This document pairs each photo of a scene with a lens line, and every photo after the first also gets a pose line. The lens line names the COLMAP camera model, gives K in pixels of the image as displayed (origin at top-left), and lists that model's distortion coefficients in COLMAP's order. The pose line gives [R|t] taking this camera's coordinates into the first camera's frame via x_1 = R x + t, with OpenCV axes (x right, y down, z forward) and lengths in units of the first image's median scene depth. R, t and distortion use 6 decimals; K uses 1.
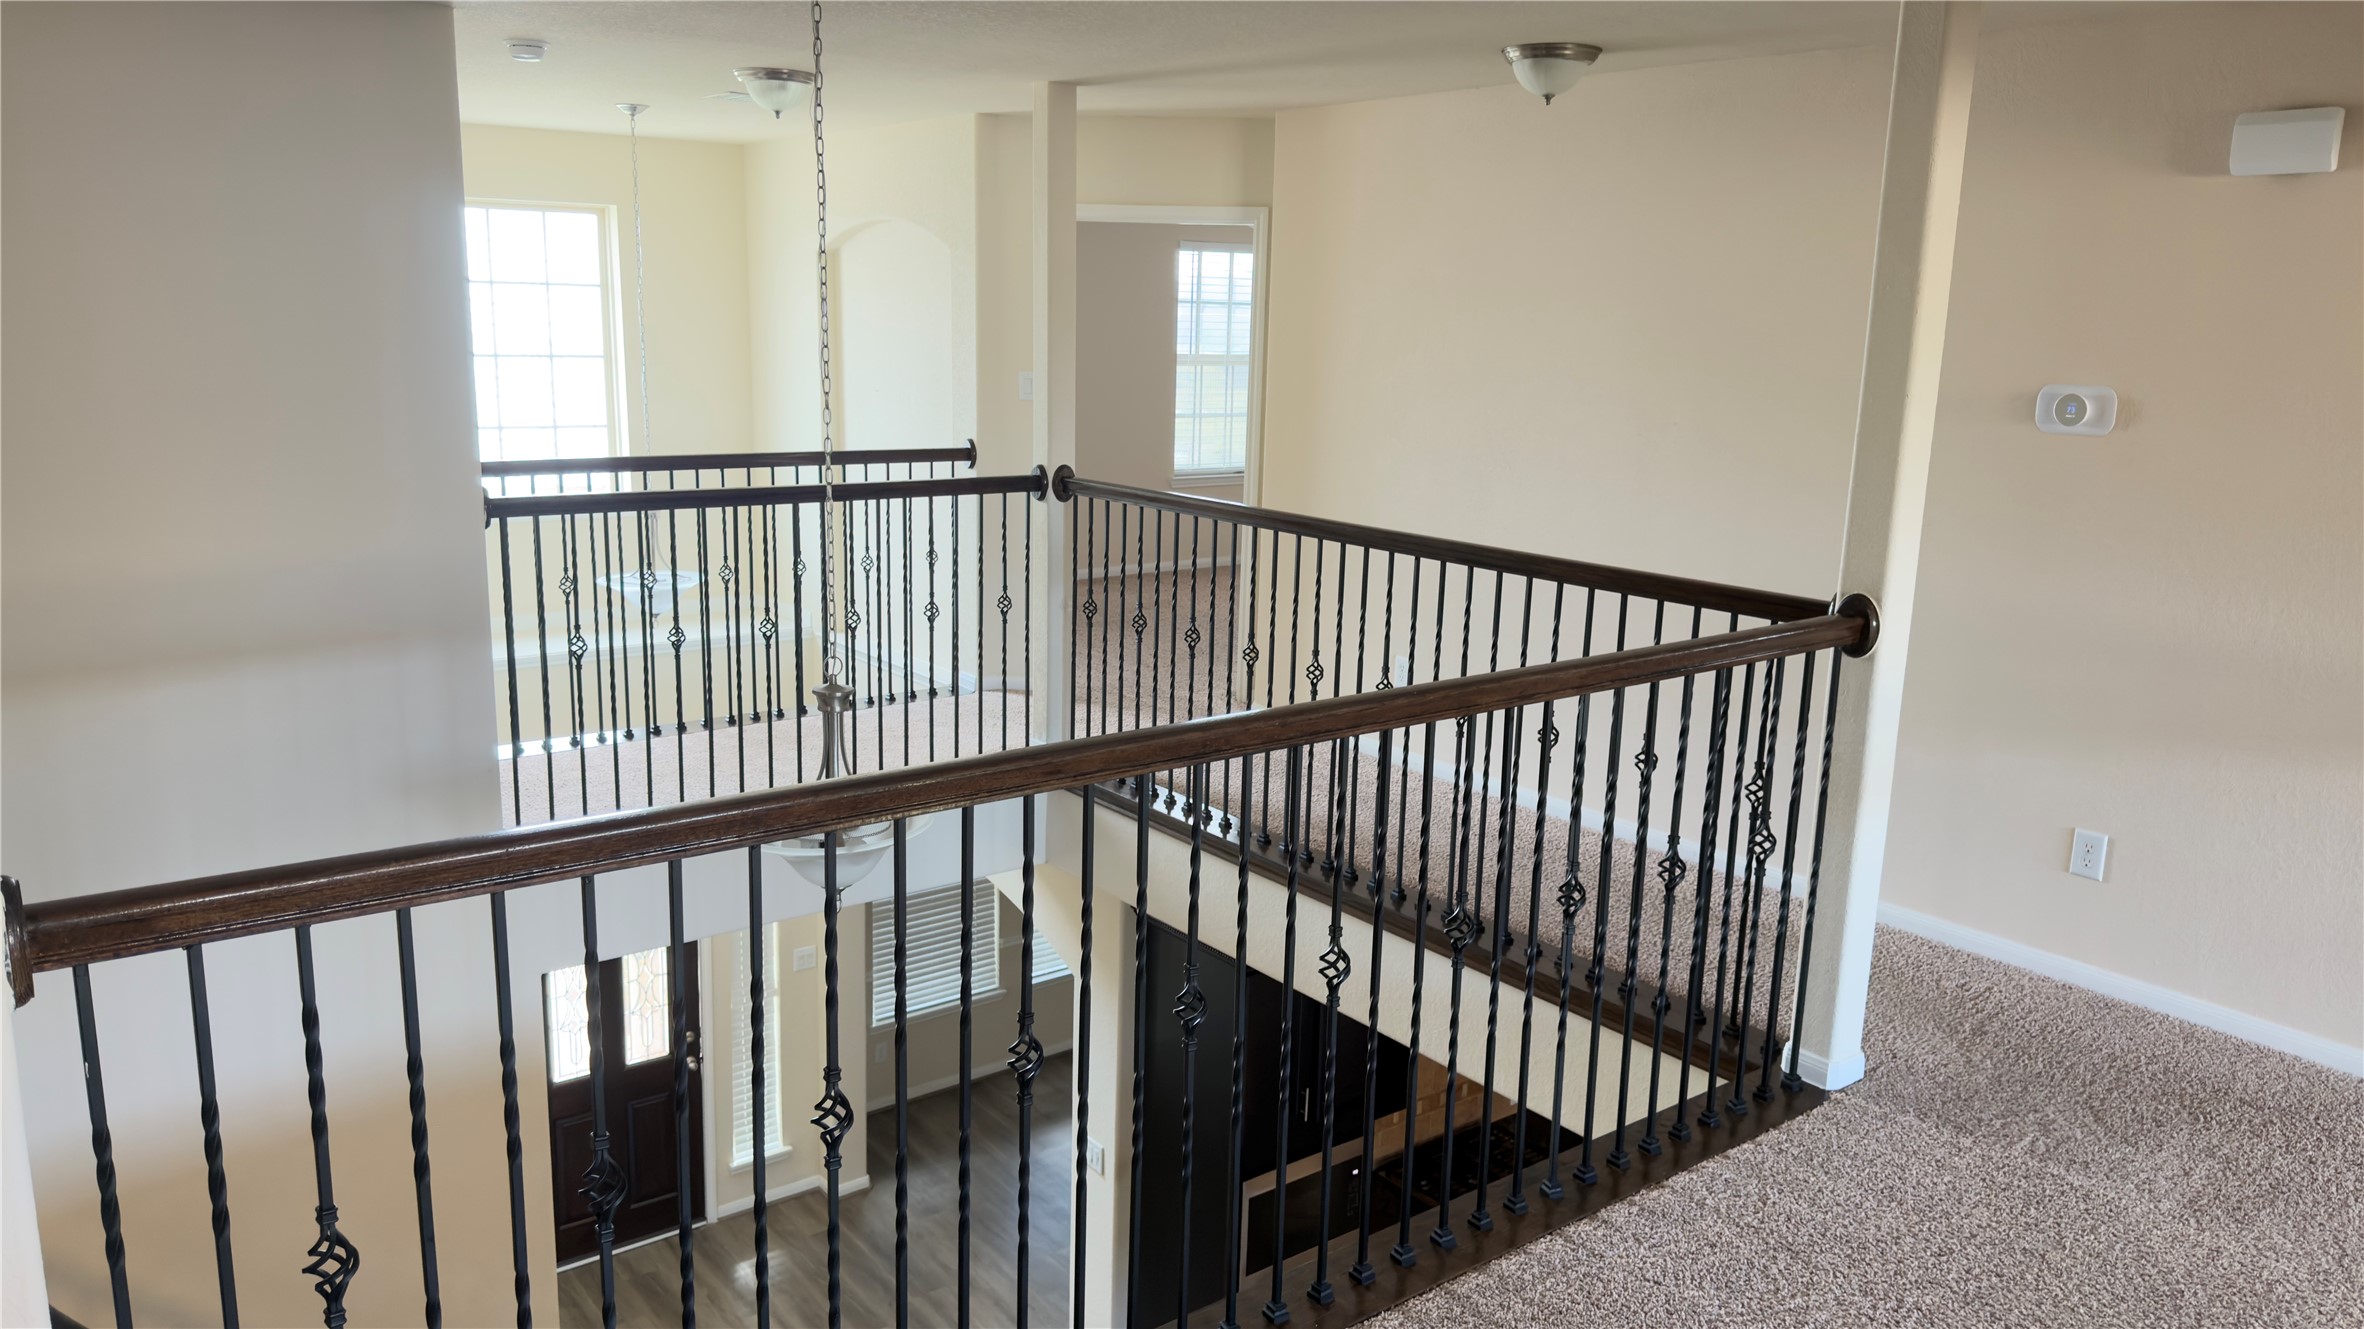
lens RADIAL K [[1664.2, 0, 1183.5], [0, 1664.2, 670.3], [0, 0, 1]] dist [0.082193, -0.017802]
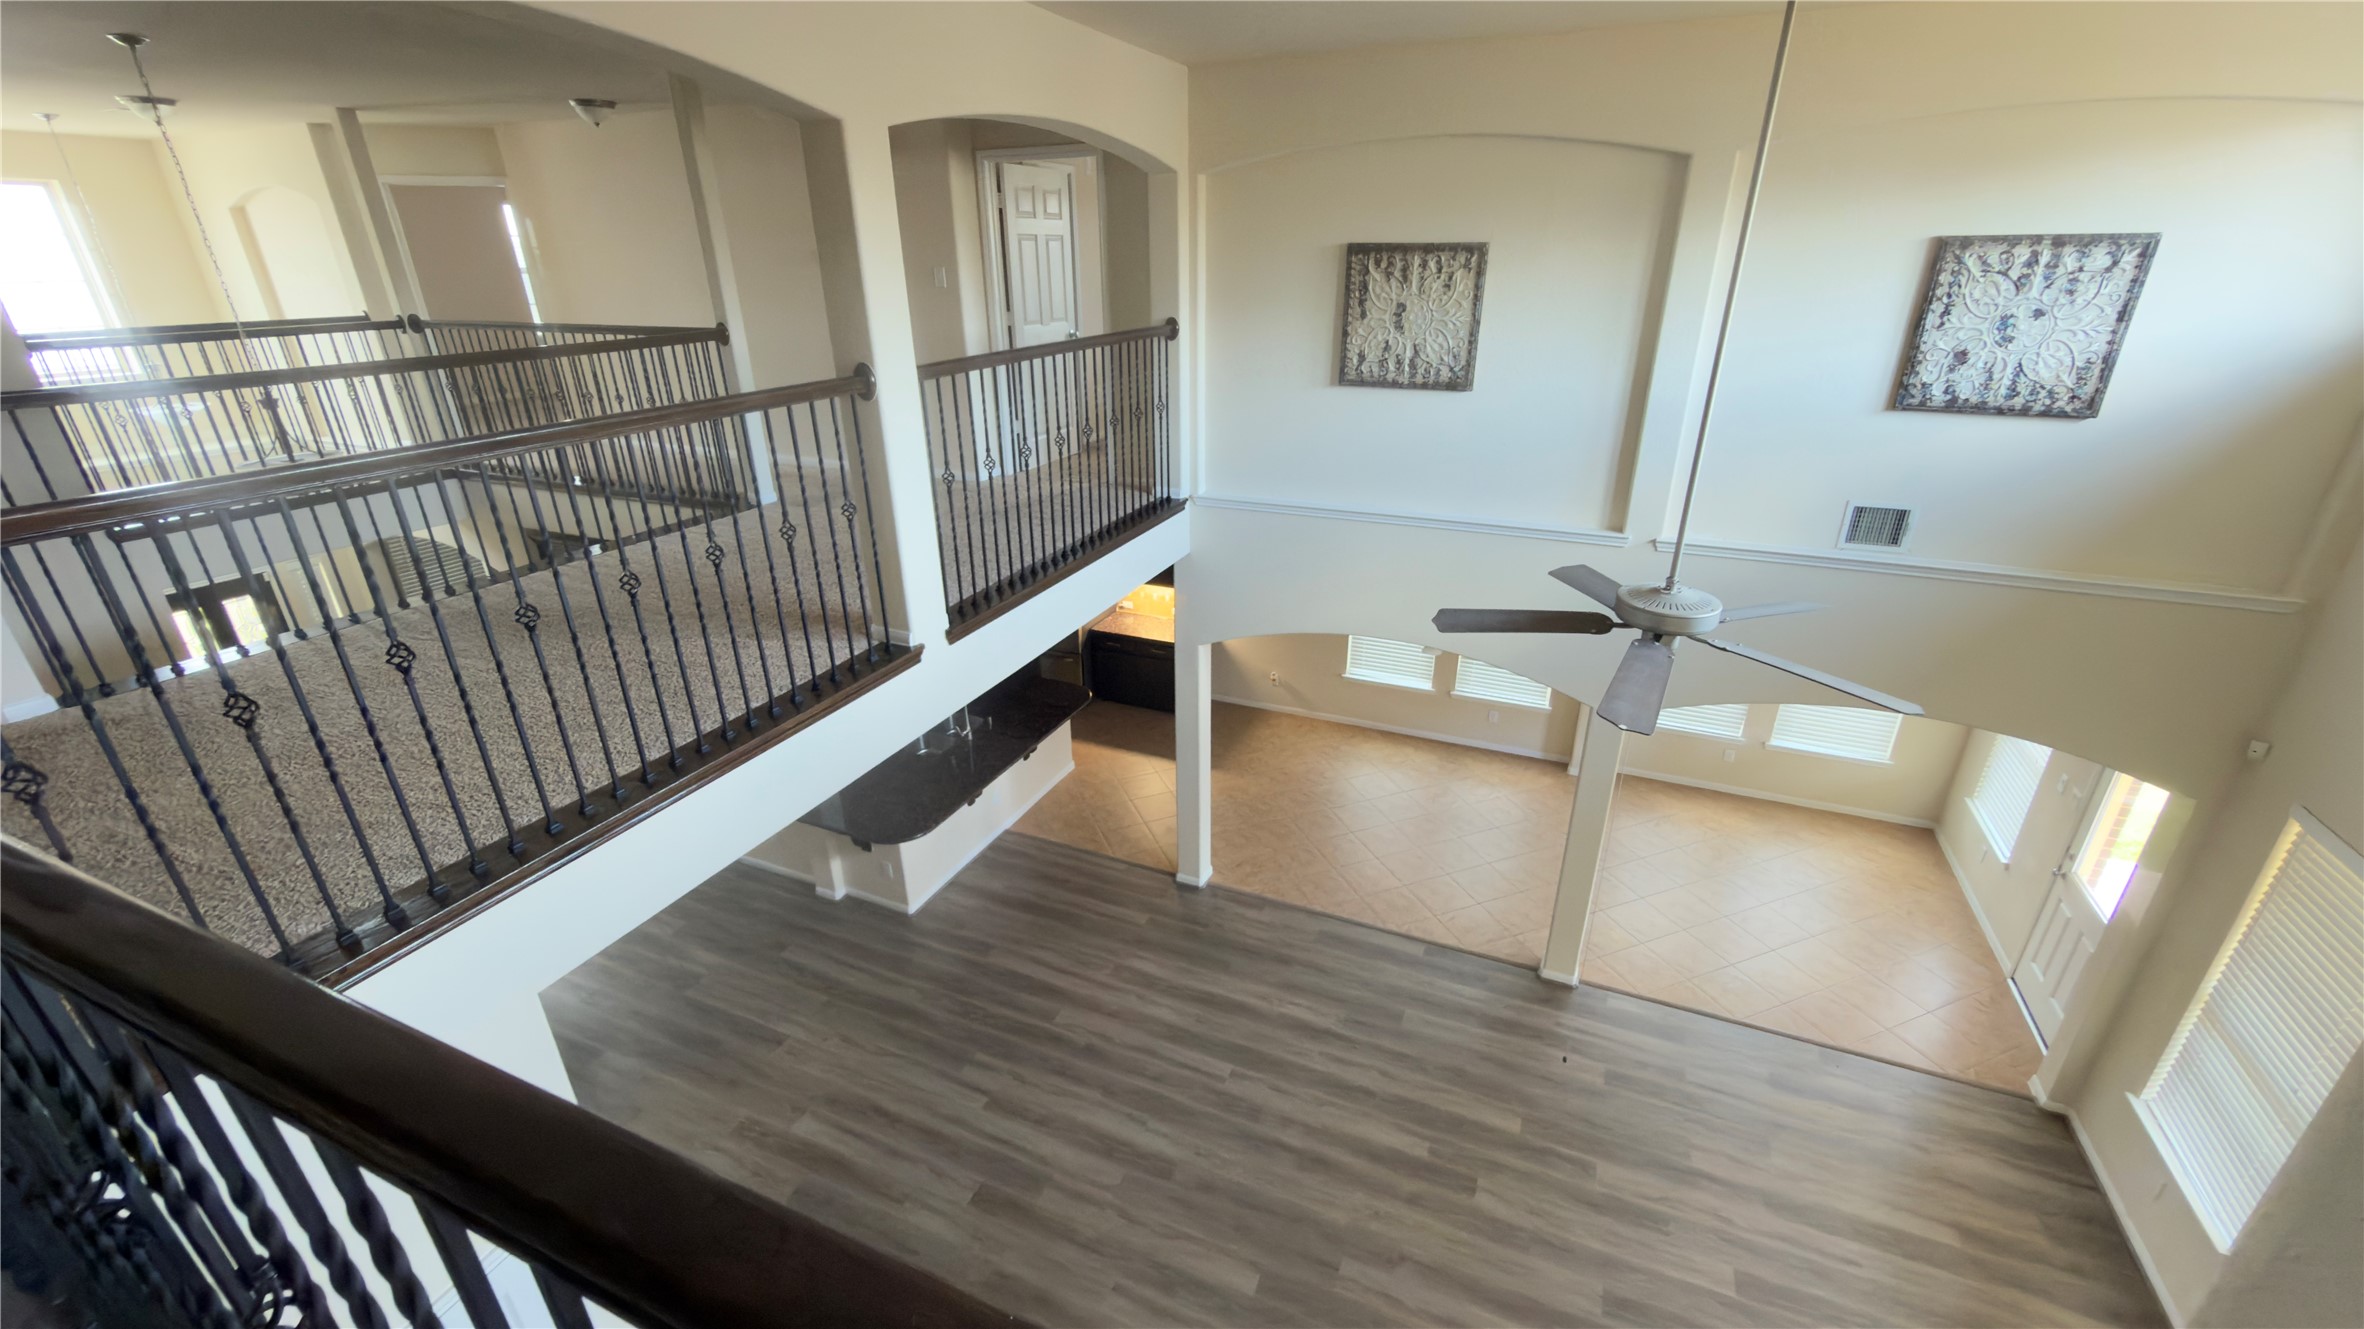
lens RADIAL K [[944.8, 0, 1172.1], [0, 944.8, 673.8], [0, 0, 1]] dist [-0.003879, 0.000091]
pose [[0.873673, -0.230217, 0.428598, 0.179589], [0.134561, 0.960935, 0.241862, 0.181212], [-0.467535, -0.153636, 0.870521, -0.619016]]
